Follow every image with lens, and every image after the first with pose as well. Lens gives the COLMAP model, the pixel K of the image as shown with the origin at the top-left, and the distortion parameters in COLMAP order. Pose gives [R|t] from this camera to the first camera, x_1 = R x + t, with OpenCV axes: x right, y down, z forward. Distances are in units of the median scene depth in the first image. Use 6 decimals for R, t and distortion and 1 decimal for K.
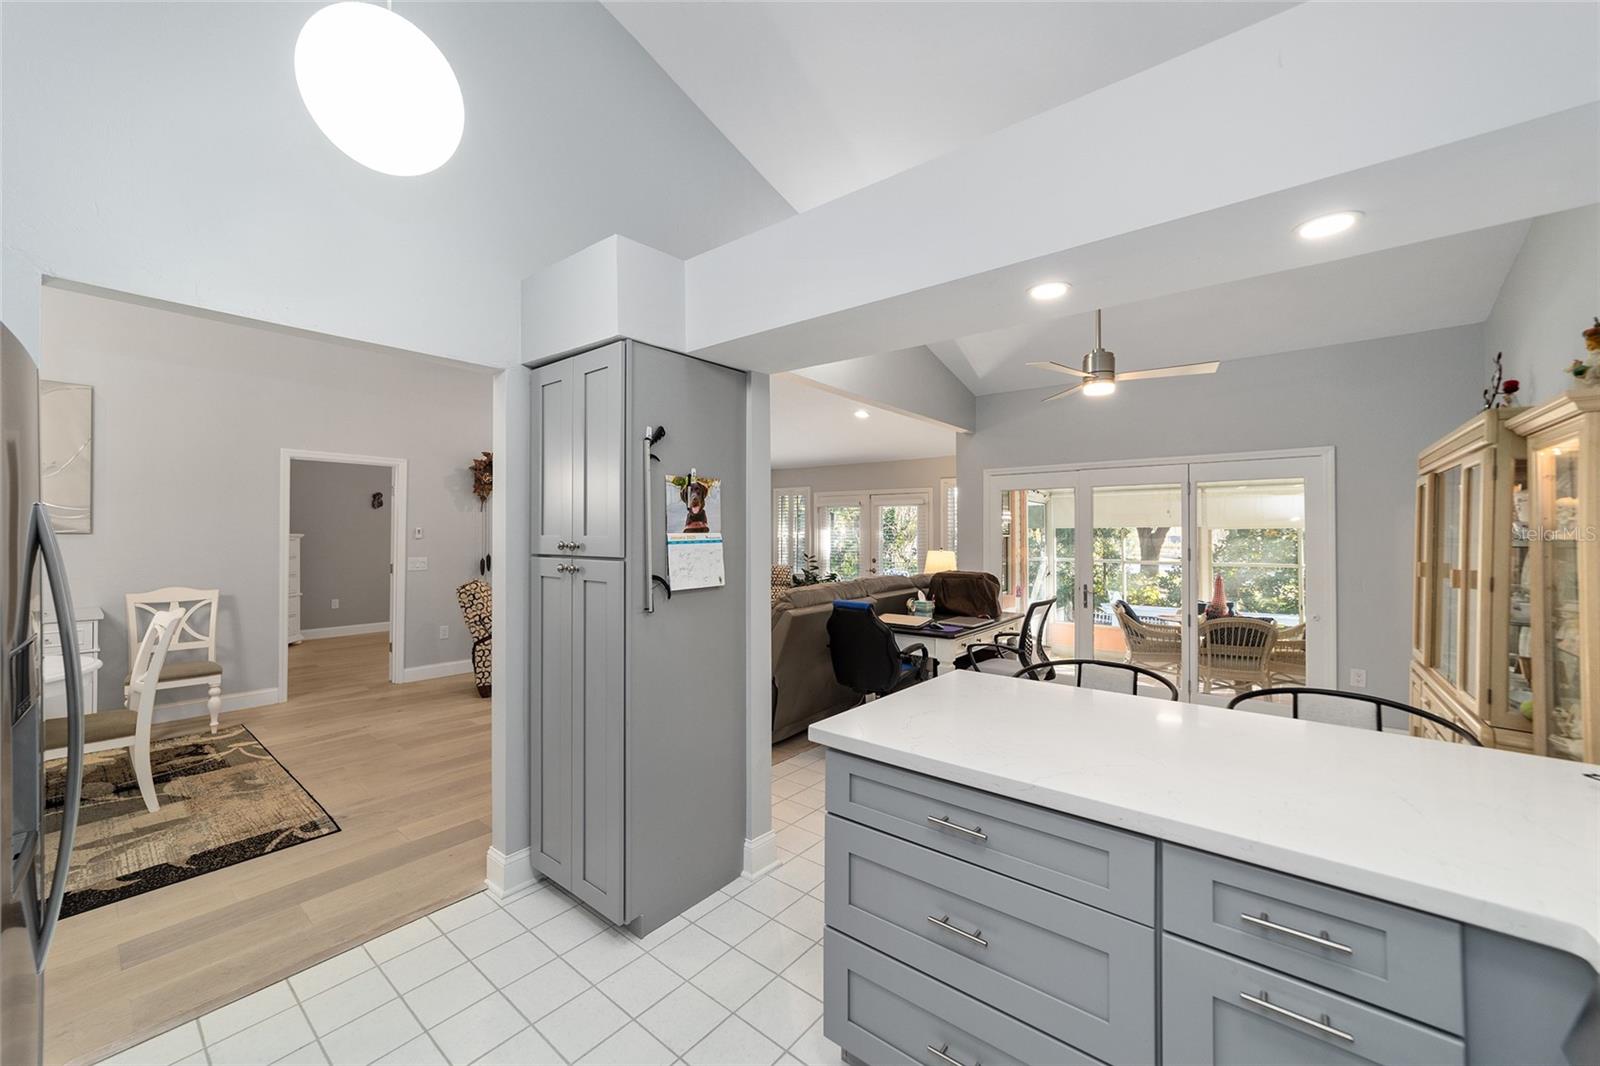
lens RADIAL K [[618.4, 0, 771.7], [0, 618.4, 527.7], [0, 0, 1]] dist [-0.012809, 0.005989]
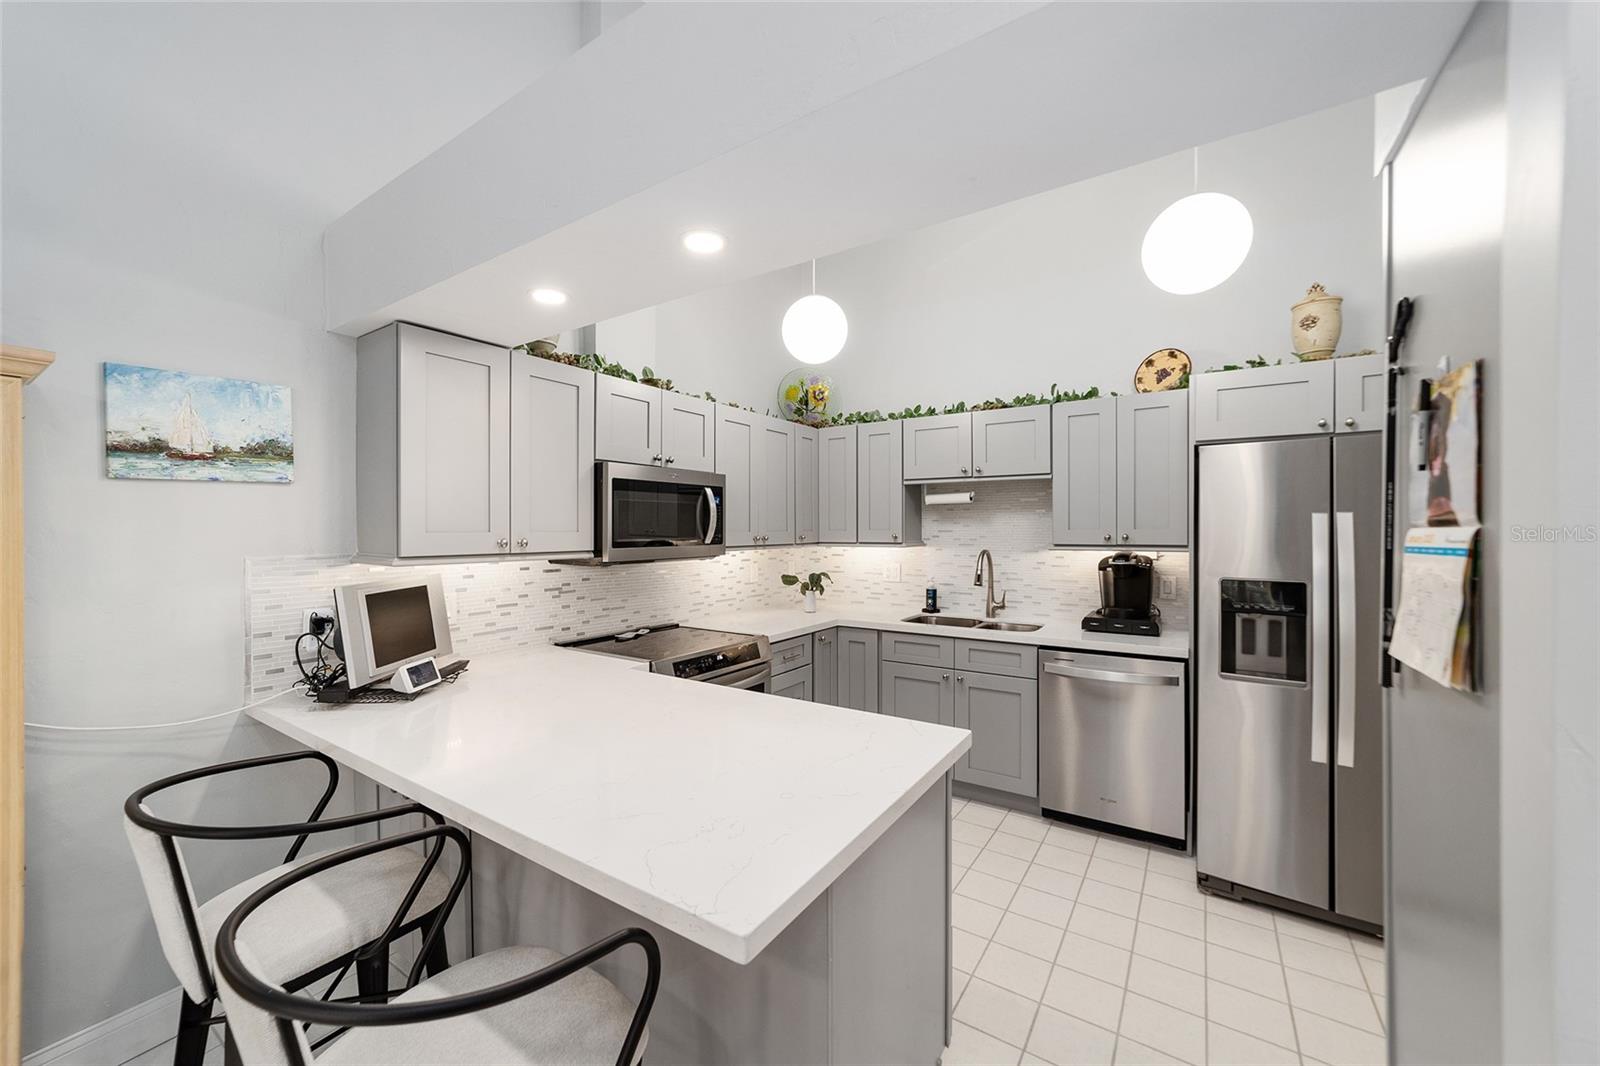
lens RADIAL K [[618.4, 0, 777.4], [0, 618.4, 534.1], [0, 0, 1]] dist [-0.012809, 0.005989]
pose [[-0.994381, 0.002359, -0.105831, 0.227286], [0.002640, 0.999993, -0.002516, 0.008703], [0.105825, -0.002781, -0.994381, 0.947799]]
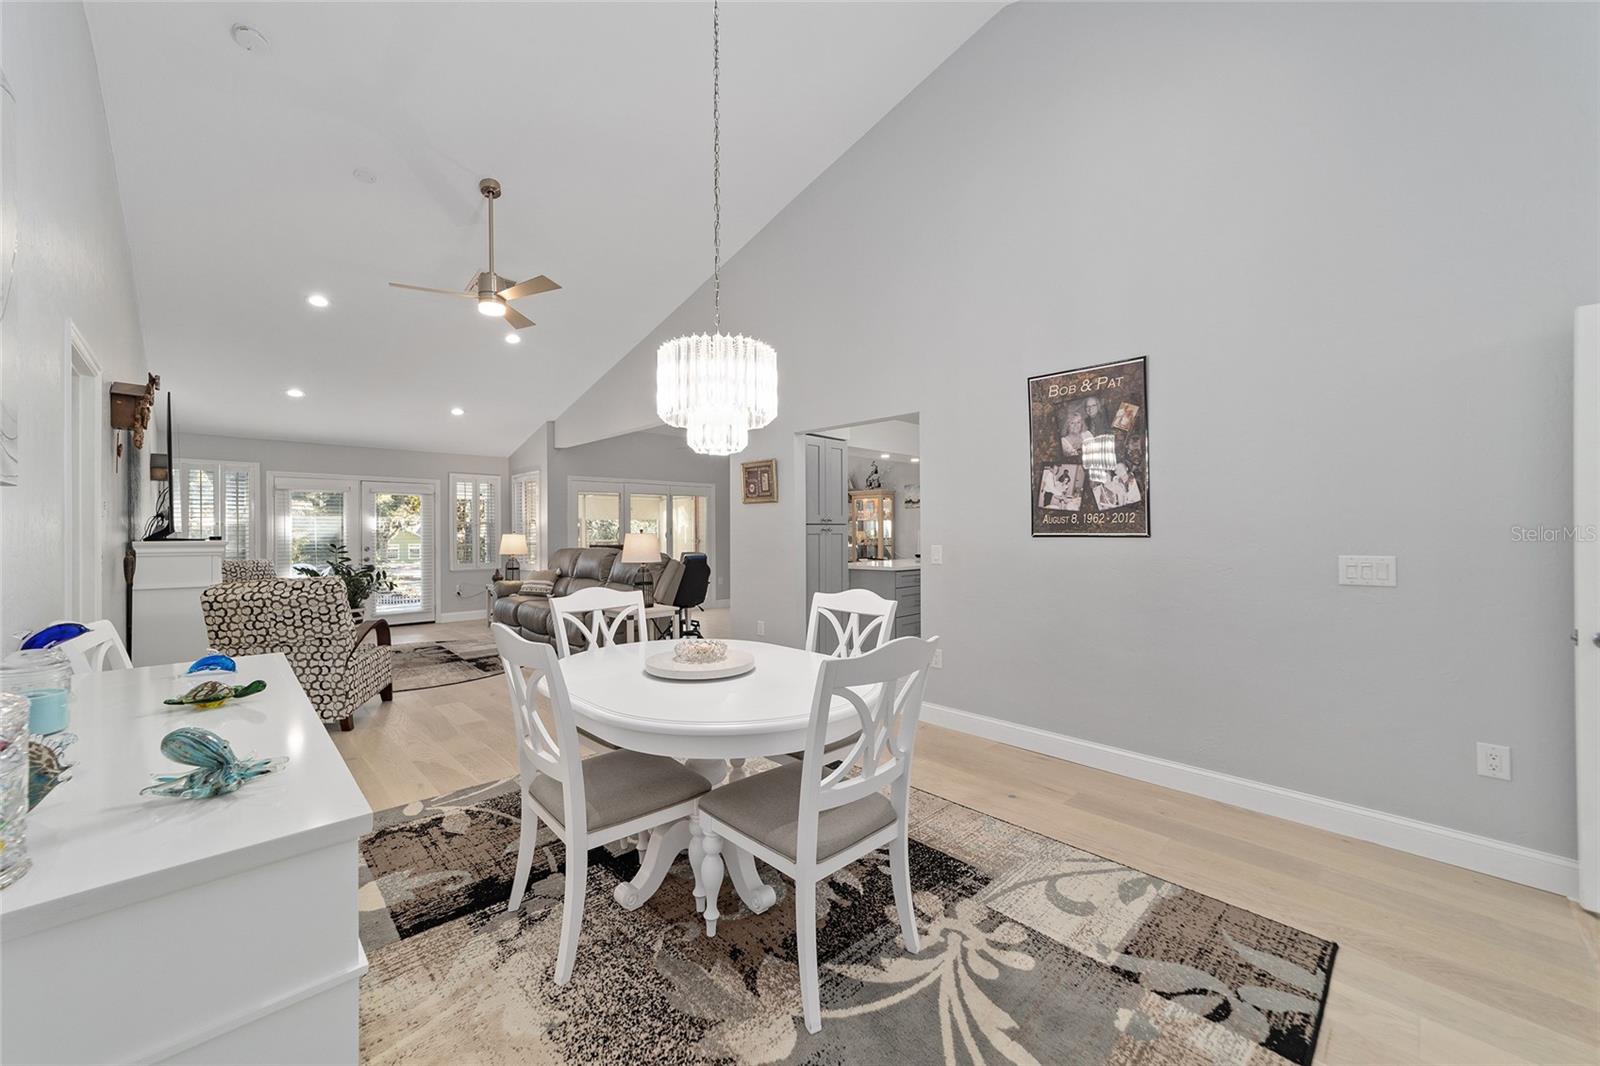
lens RADIAL K [[618.4, 0, 784.5], [0, 618.4, 528.8], [0, 0, 1]] dist [-0.012809, 0.005989]
pose [[0.102475, -0.002236, 0.994733, -1.850127], [-0.003817, 0.999989, 0.002641, 0.040777], [-0.994728, -0.004067, 0.102466, 0.629739]]
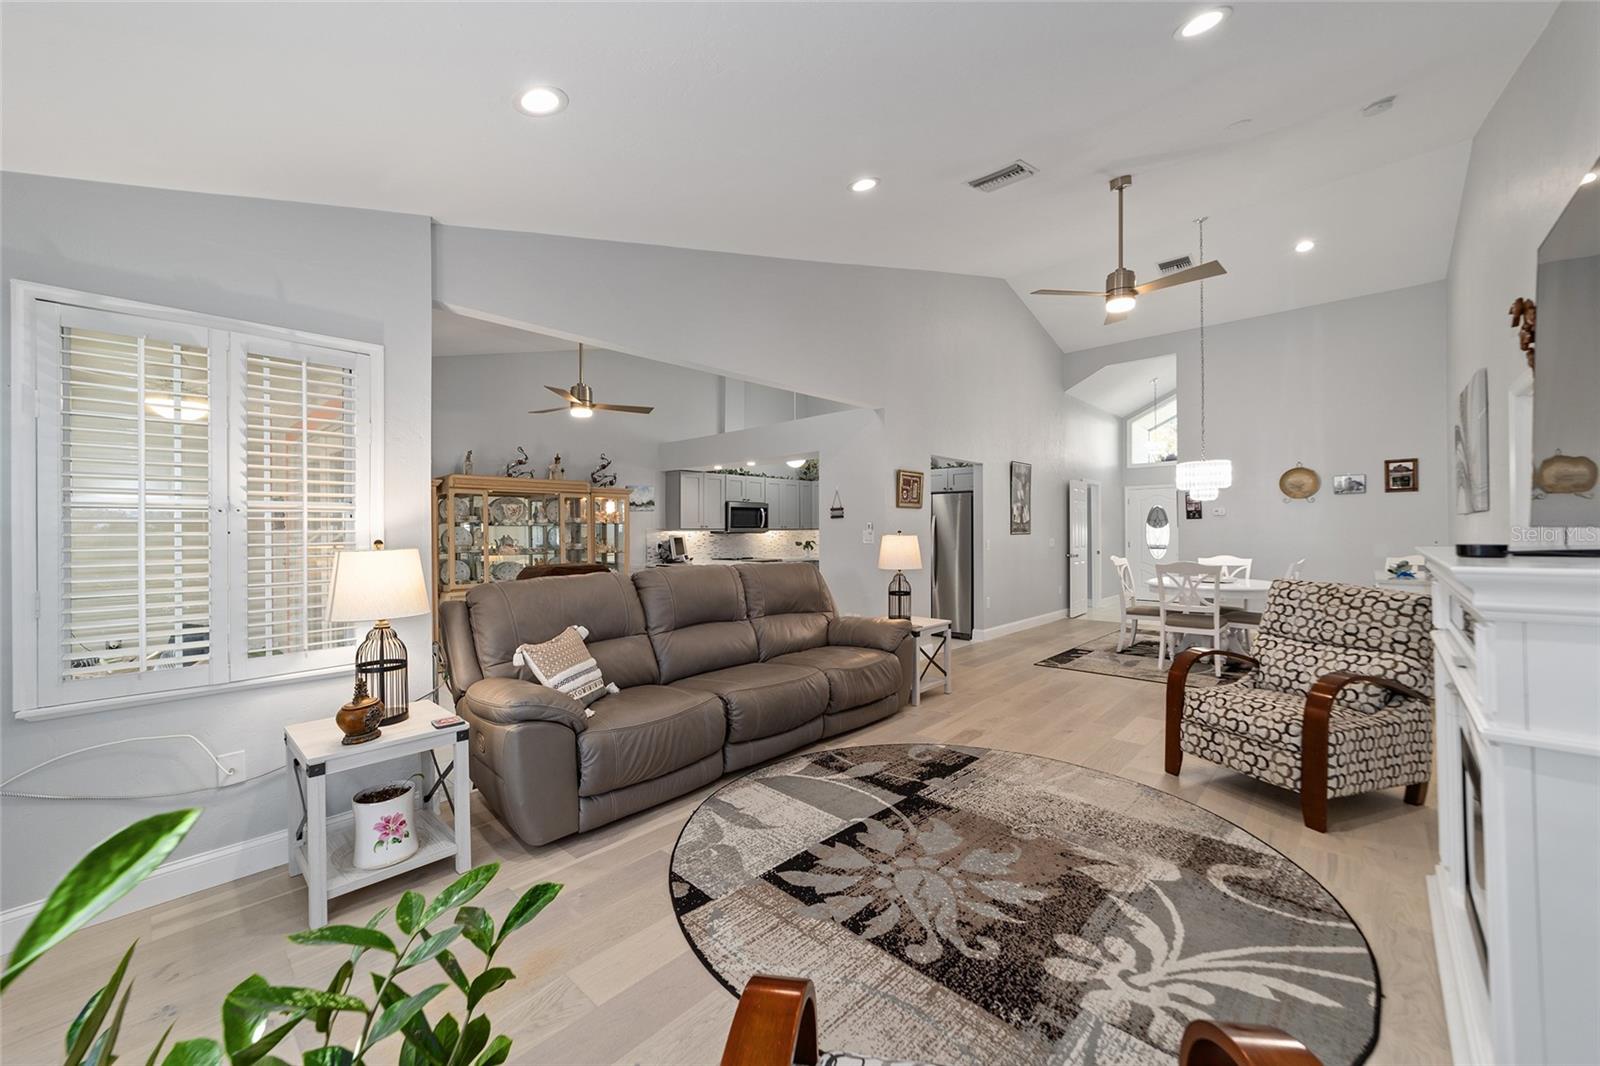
lens RADIAL K [[618.4, 0, 785.8], [0, 618.4, 534.0], [0, 0, 1]] dist [-0.012809, 0.005989]
pose [[-0.999312, 0.005061, 0.036751, 0.033273], [0.004850, 0.999971, -0.005837, 0.063265], [-0.036779, -0.005655, -0.999307, 2.681131]]
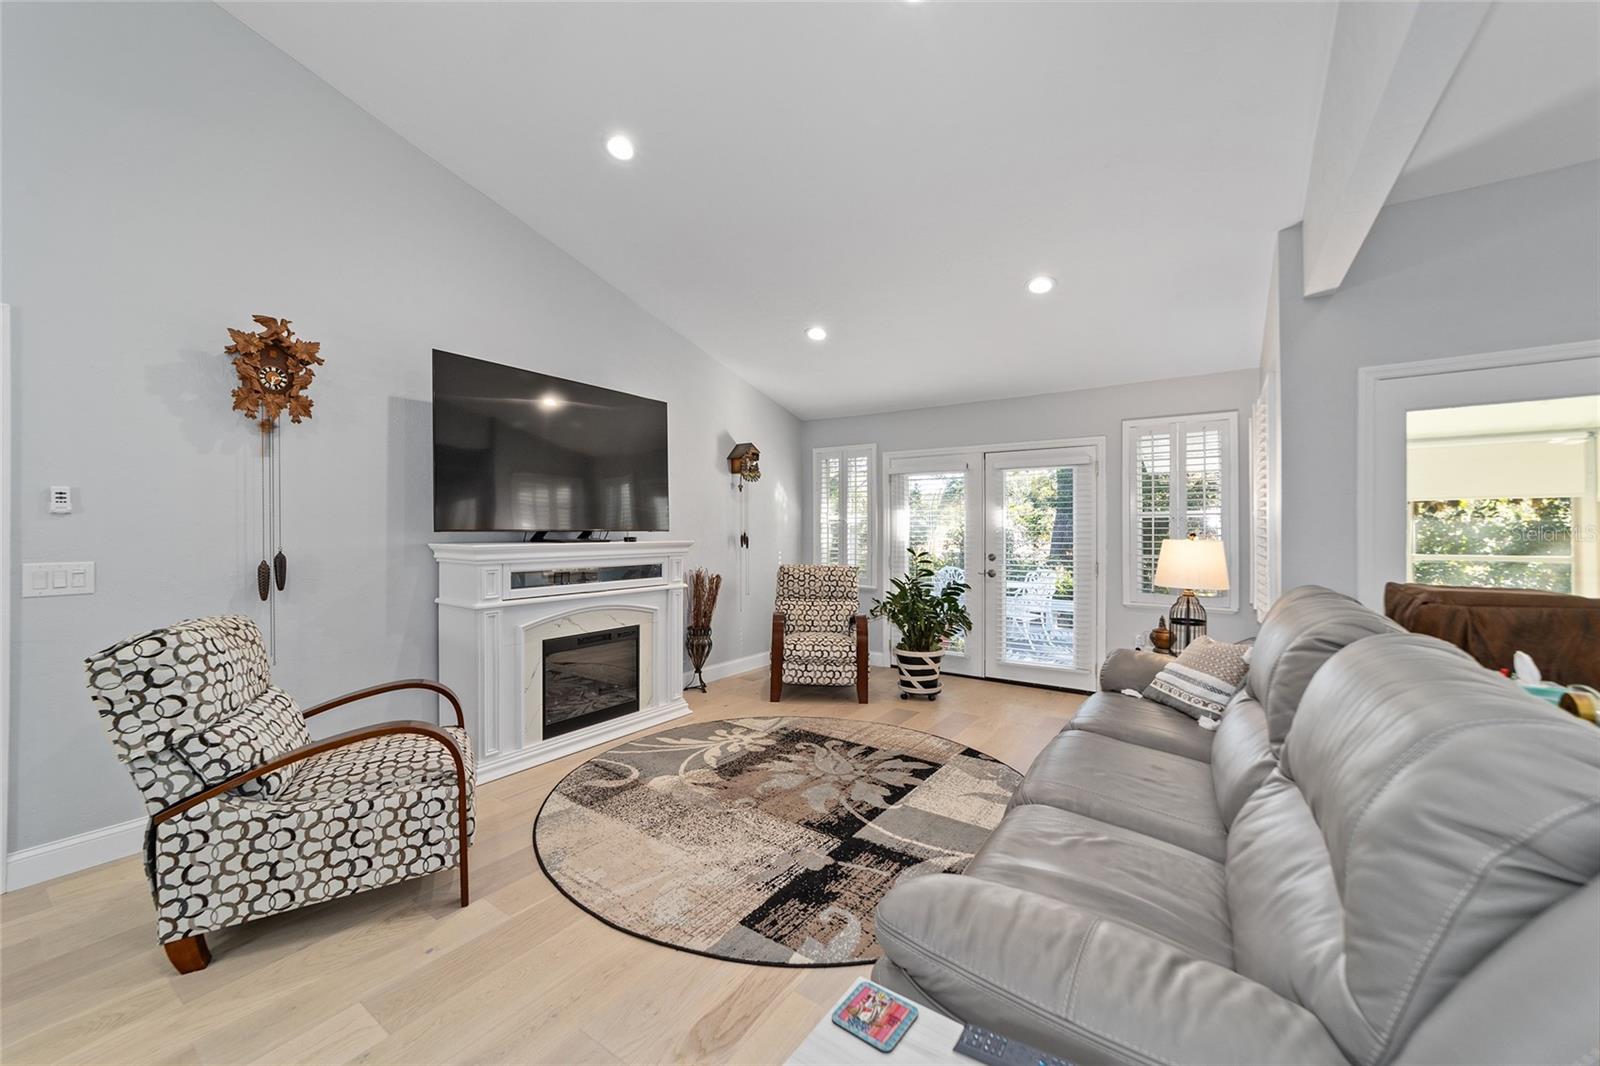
lens RADIAL K [[618.4, 0, 776.4], [0, 618.4, 529.1], [0, 0, 1]] dist [-0.012809, 0.005989]
pose [[0.996067, -0.003893, 0.088513, -0.271602], [0.003032, 0.999947, 0.009862, 0.043663], [-0.088547, -0.009555, 0.996026, 1.008638]]
